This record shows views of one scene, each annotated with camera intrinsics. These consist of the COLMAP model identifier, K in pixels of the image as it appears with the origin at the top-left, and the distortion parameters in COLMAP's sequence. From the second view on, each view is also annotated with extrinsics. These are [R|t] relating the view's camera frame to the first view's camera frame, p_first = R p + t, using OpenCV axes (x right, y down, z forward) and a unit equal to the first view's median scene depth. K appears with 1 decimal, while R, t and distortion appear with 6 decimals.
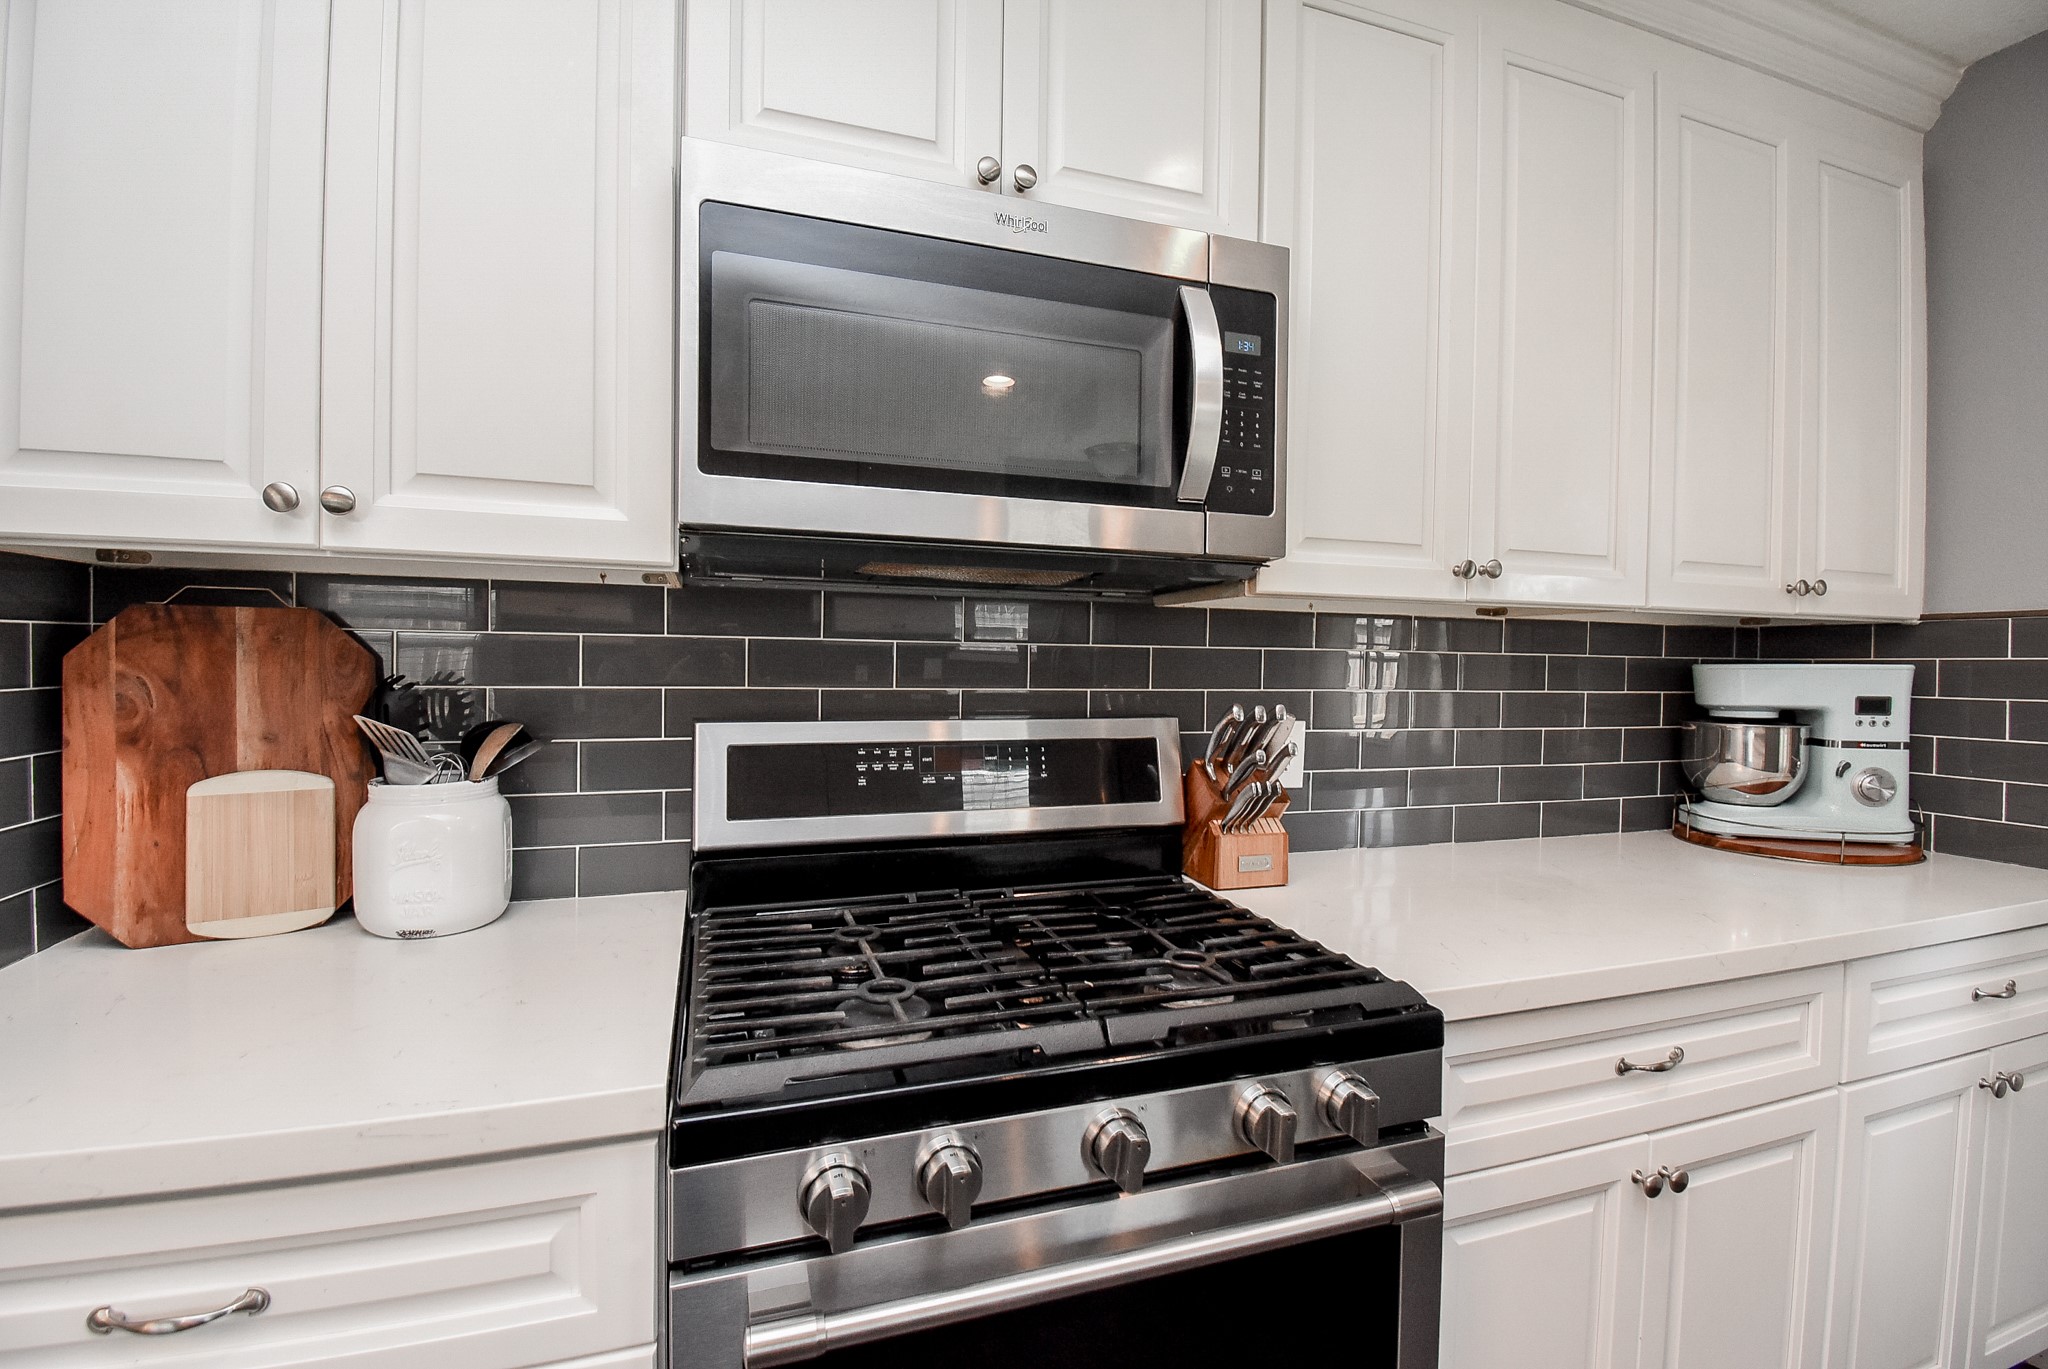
lens RADIAL K [[899.6, 0, 1020.9], [0, 899.6, 673.0], [0, 0, 1]] dist [0.020359, -0.025034]
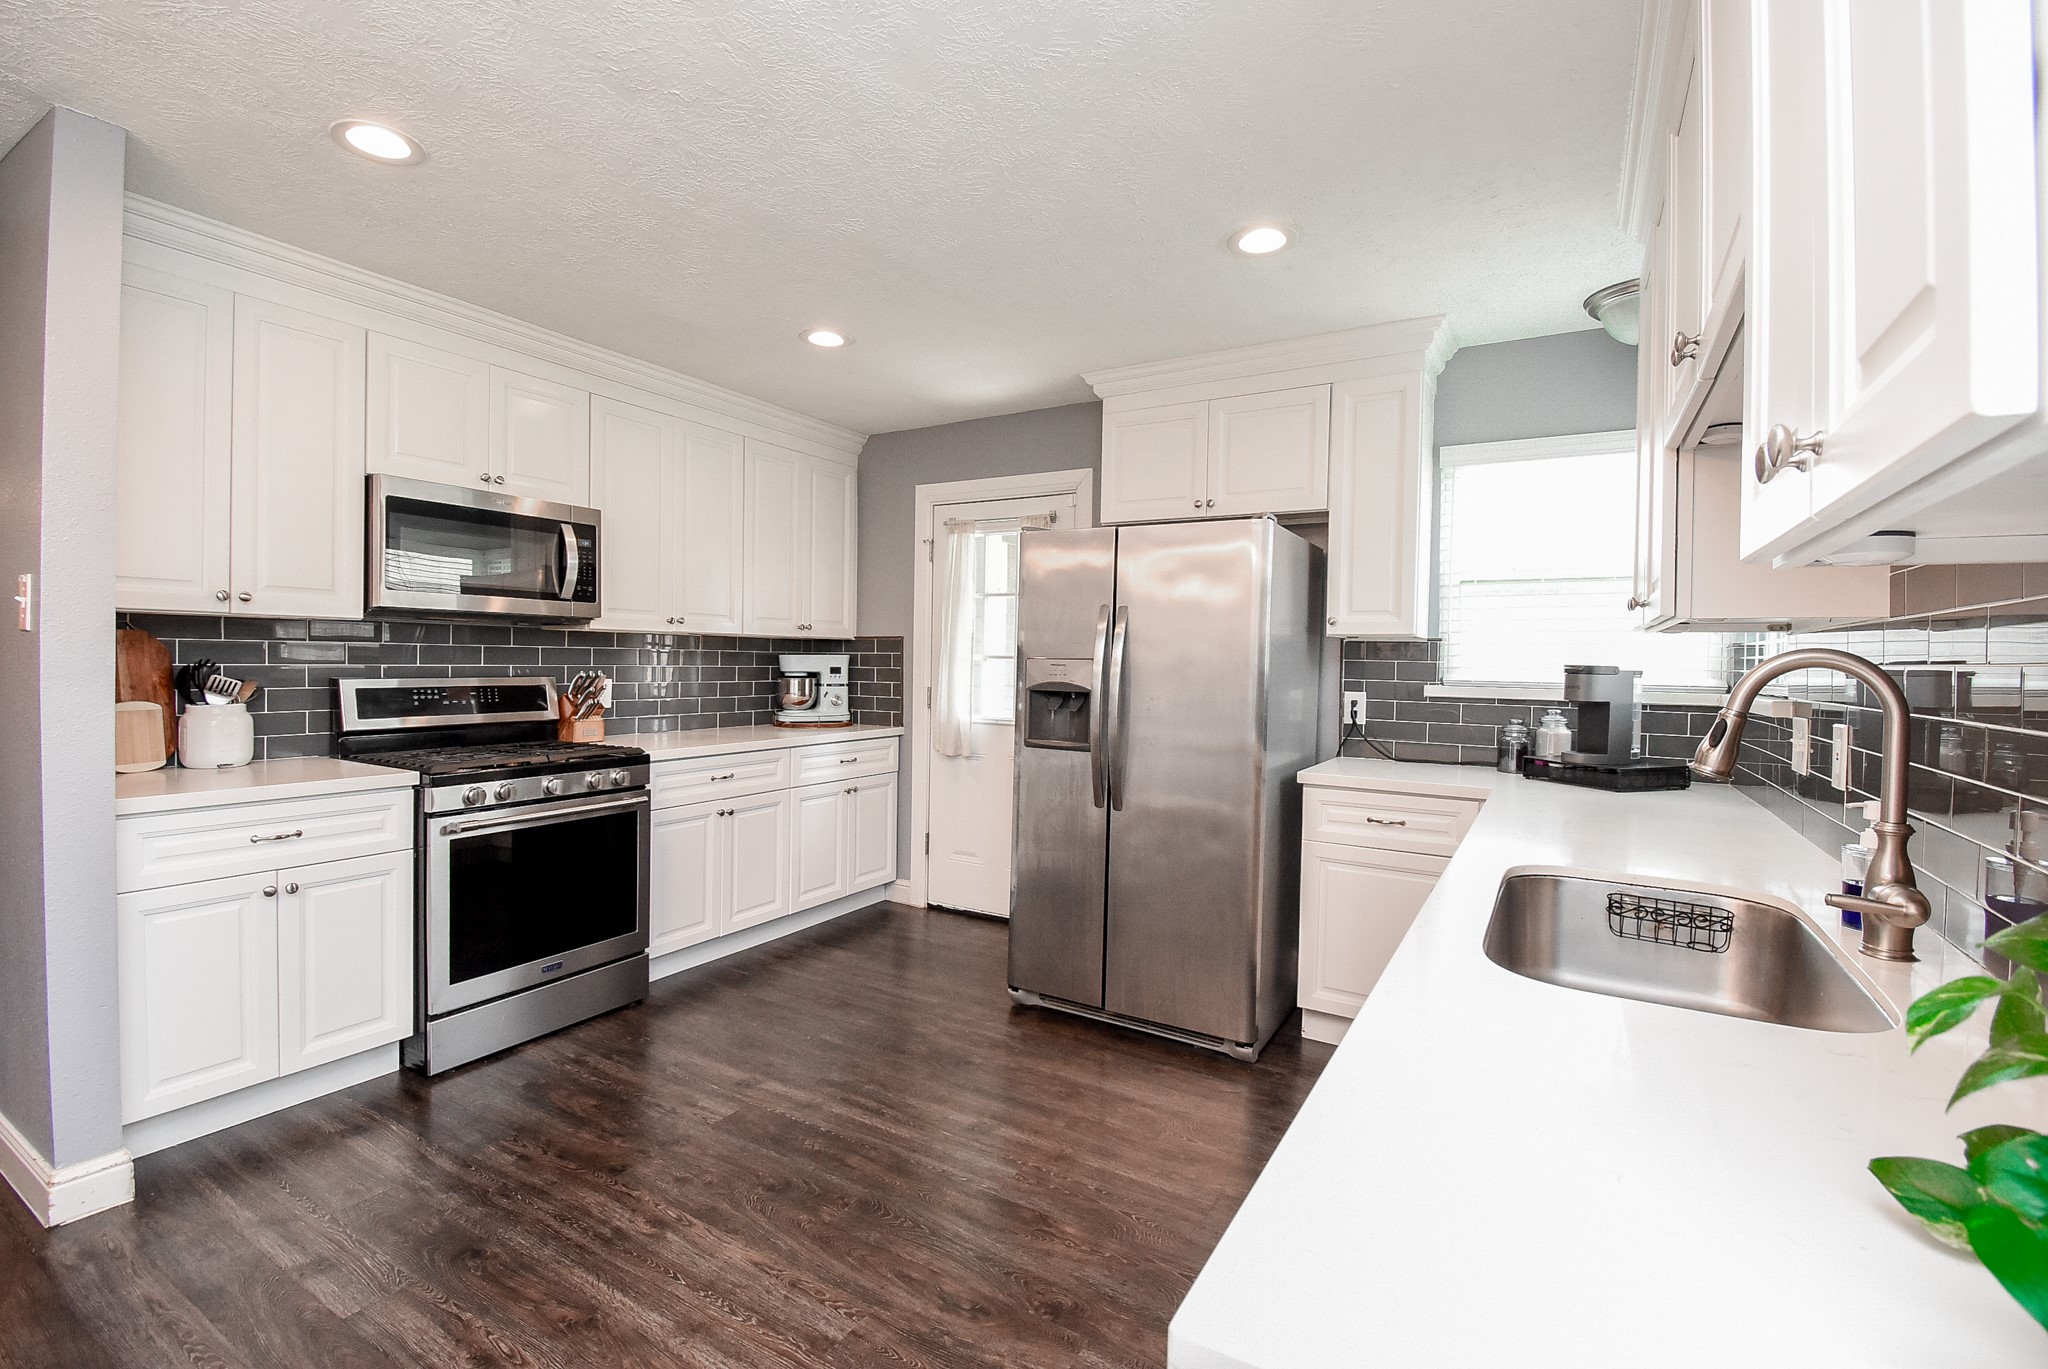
lens RADIAL K [[906.1, 0, 1022.9], [0, 906.1, 677.6], [0, 0, 1]] dist [0.020185, -0.025883]
pose [[0.757462, -0.015047, 0.652706, -0.475221], [0.004117, 0.999825, 0.018271, 0.012715], [-0.652867, -0.011153, 0.757391, -1.692478]]
